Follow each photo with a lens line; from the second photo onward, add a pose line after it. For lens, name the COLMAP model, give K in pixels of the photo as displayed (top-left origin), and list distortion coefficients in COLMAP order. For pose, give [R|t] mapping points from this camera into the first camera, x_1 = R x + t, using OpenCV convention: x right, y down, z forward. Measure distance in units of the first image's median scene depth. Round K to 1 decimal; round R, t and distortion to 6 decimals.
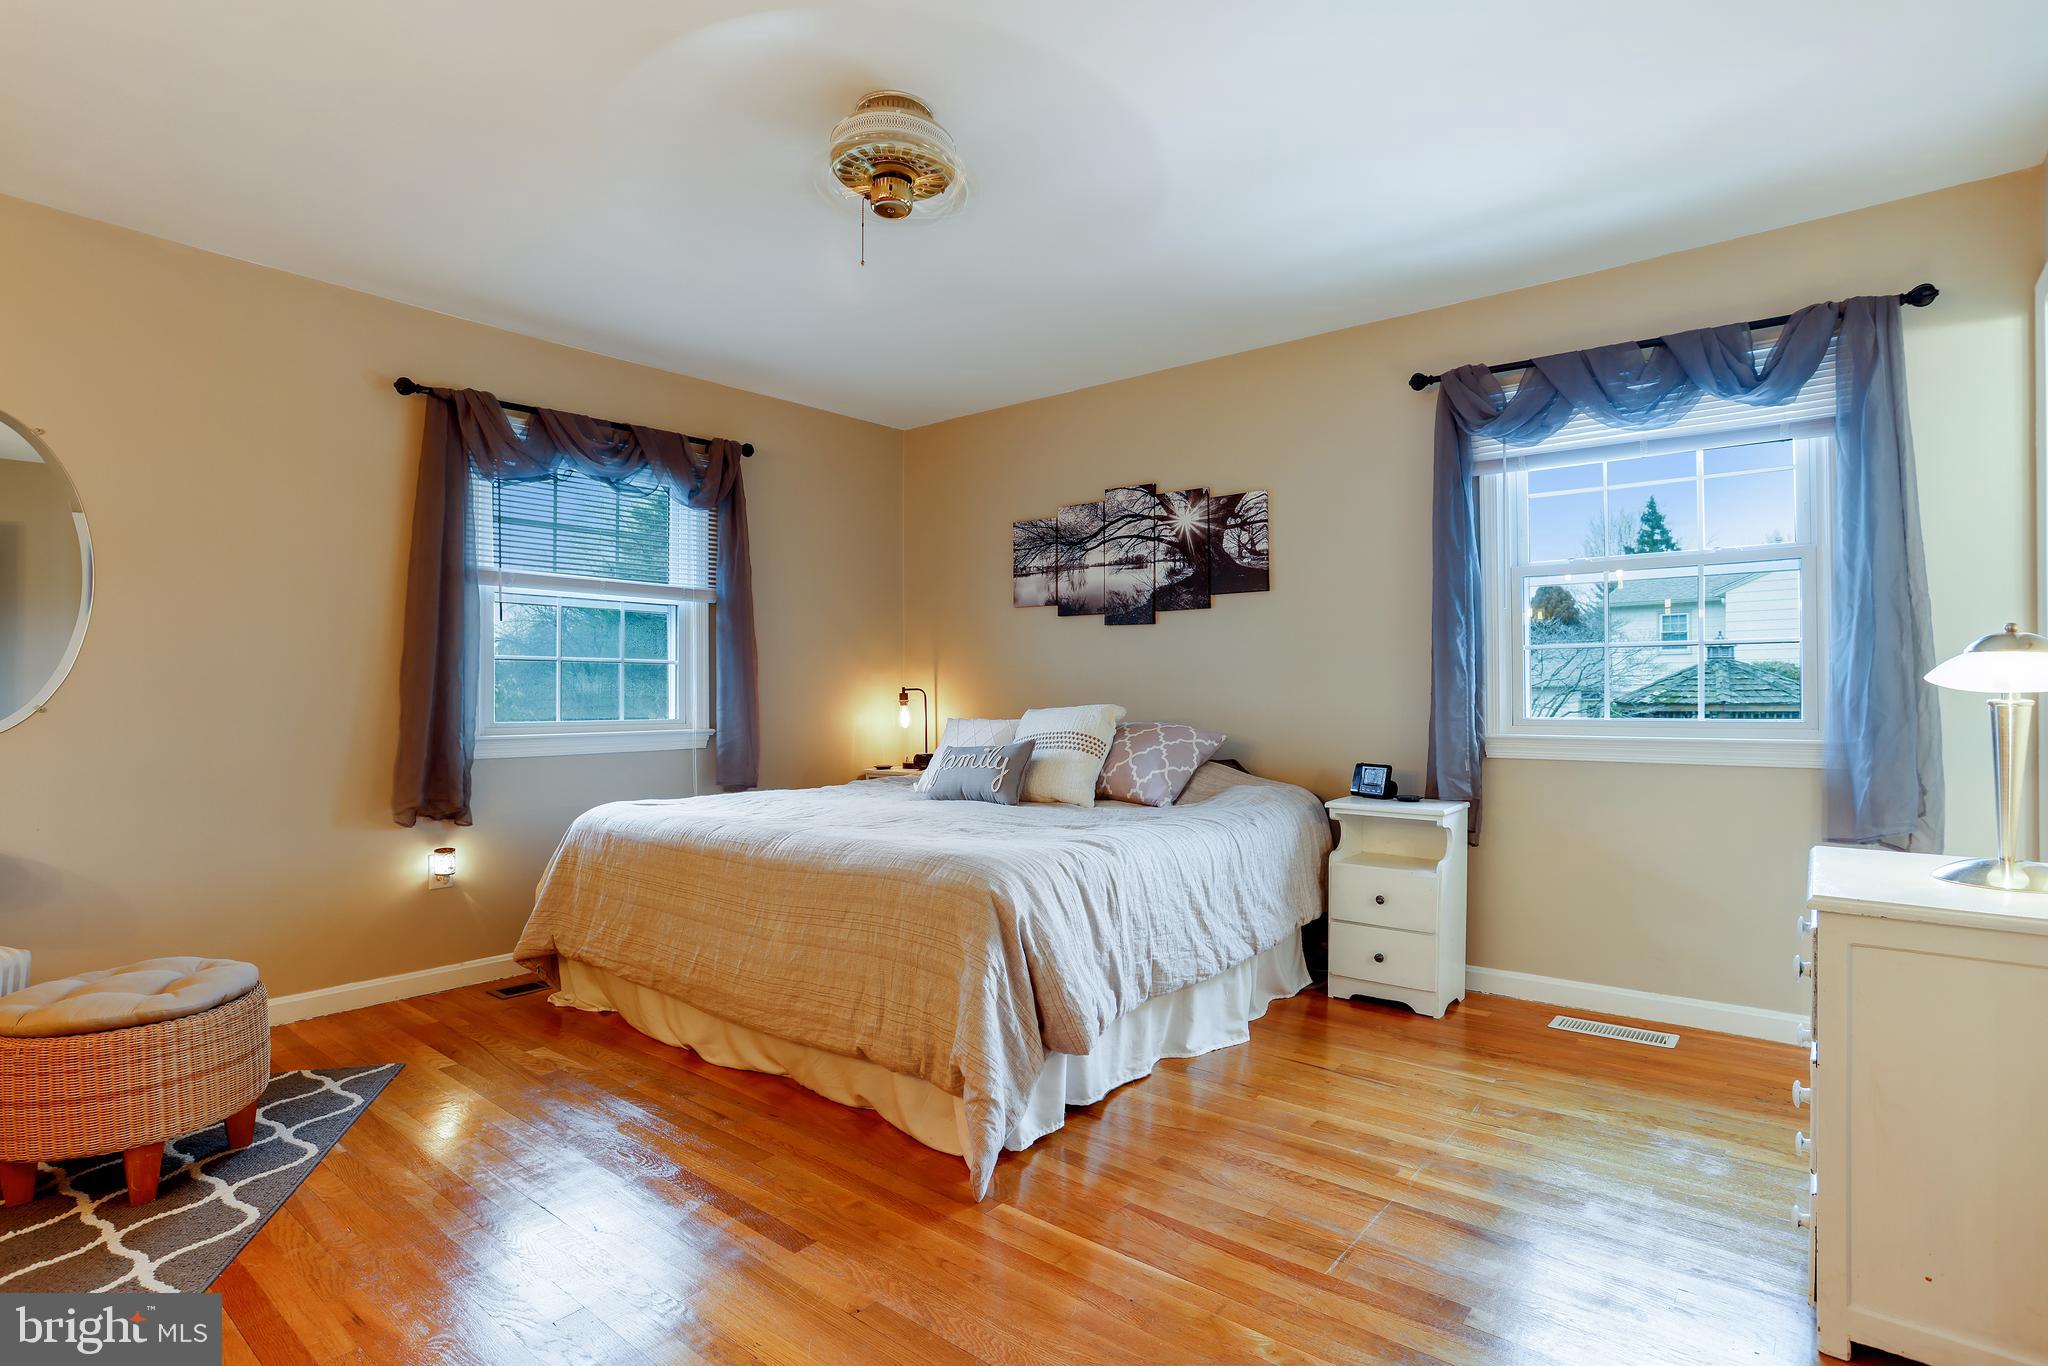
lens RADIAL K [[1029.7, 0, 1020.0], [0, 1029.7, 674.8], [0, 0, 1]] dist [-0.078729, 0.064749]
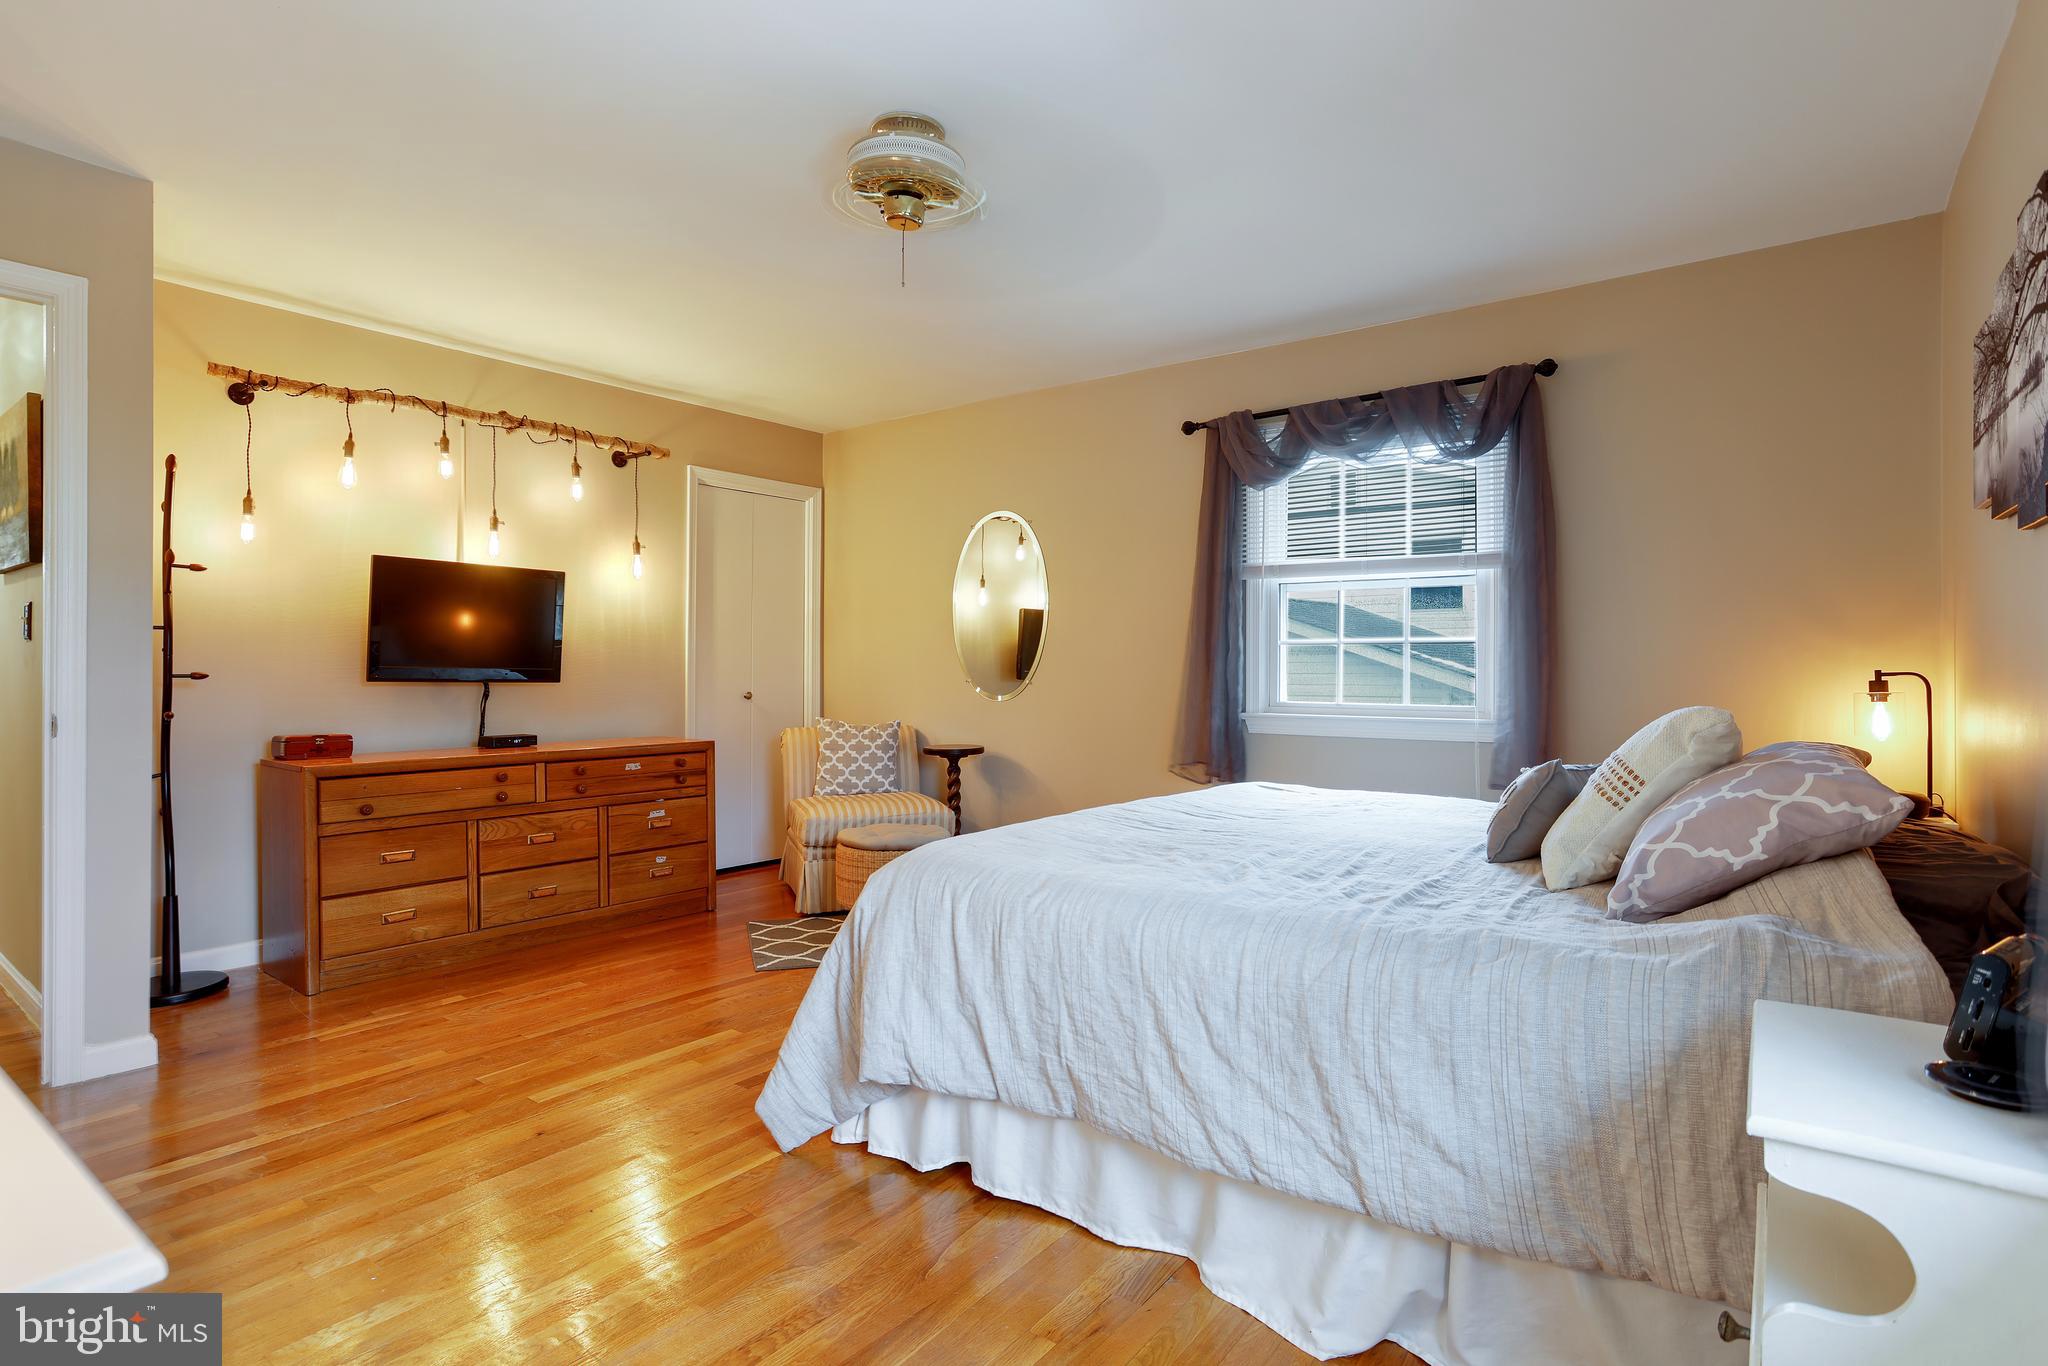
lens RADIAL K [[1029.7, 0, 1020.0], [0, 1029.7, 674.8], [0, 0, 1]] dist [-0.078729, 0.064749]
pose [[0.045771, 0.006511, -0.998931, 0.508982], [0.014656, 0.999867, 0.007189, 0.004093], [0.998844, -0.014970, 0.045670, 0.581508]]
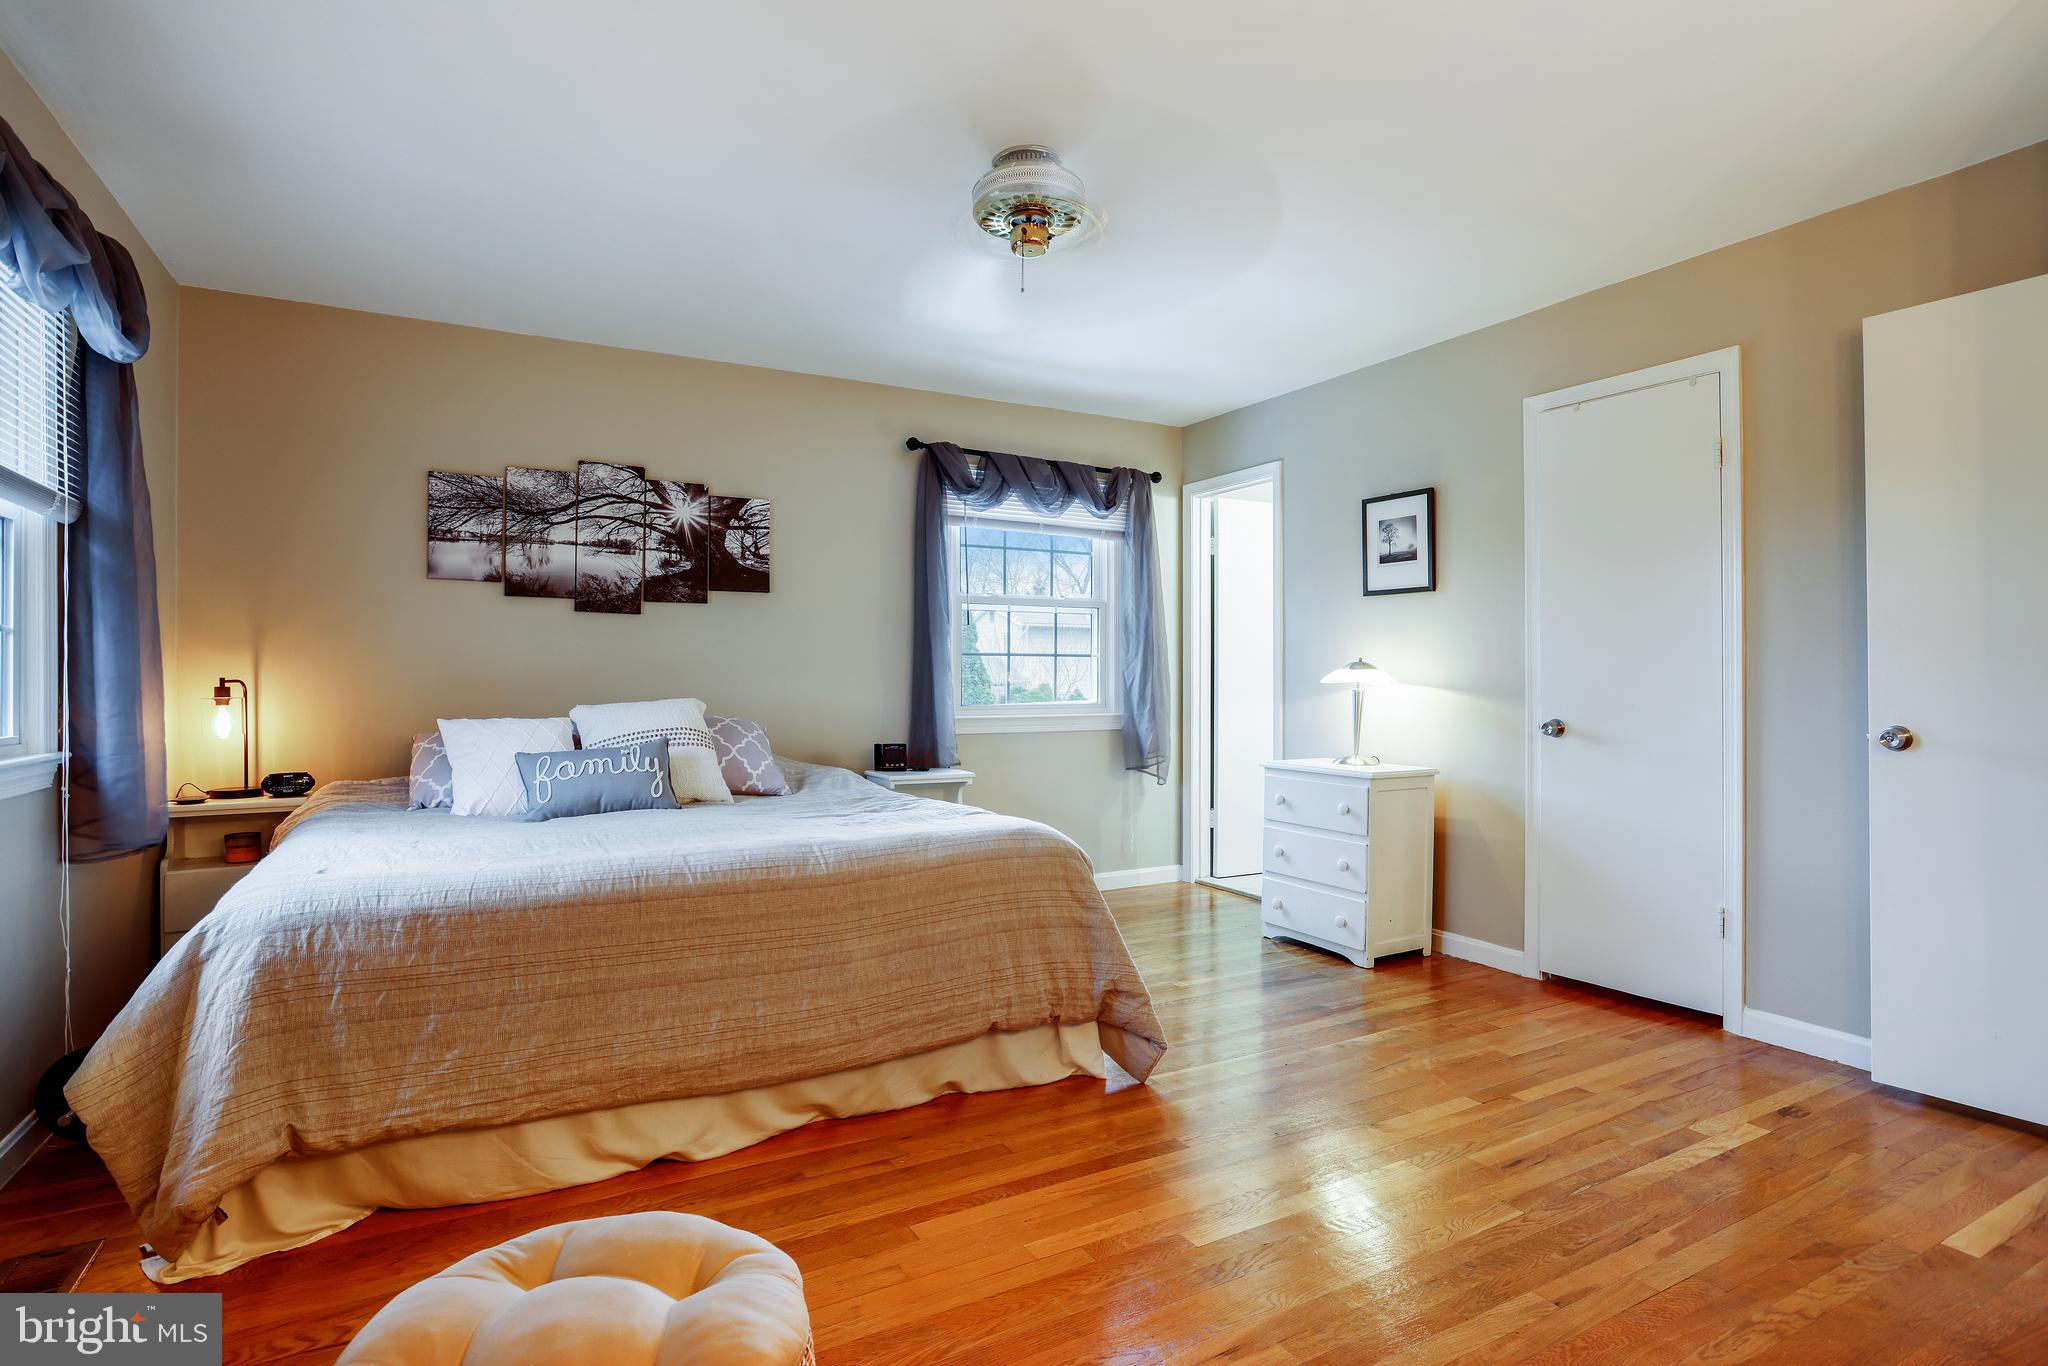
lens RADIAL K [[1029.7, 0, 1020.0], [0, 1029.7, 674.8], [0, 0, 1]] dist [-0.078729, 0.064749]
pose [[0.367205, 0.010248, 0.930083, -0.628367], [-0.015803, 0.999864, -0.004778, 0.005807], [-0.930006, -0.012944, 0.367317, 0.327532]]
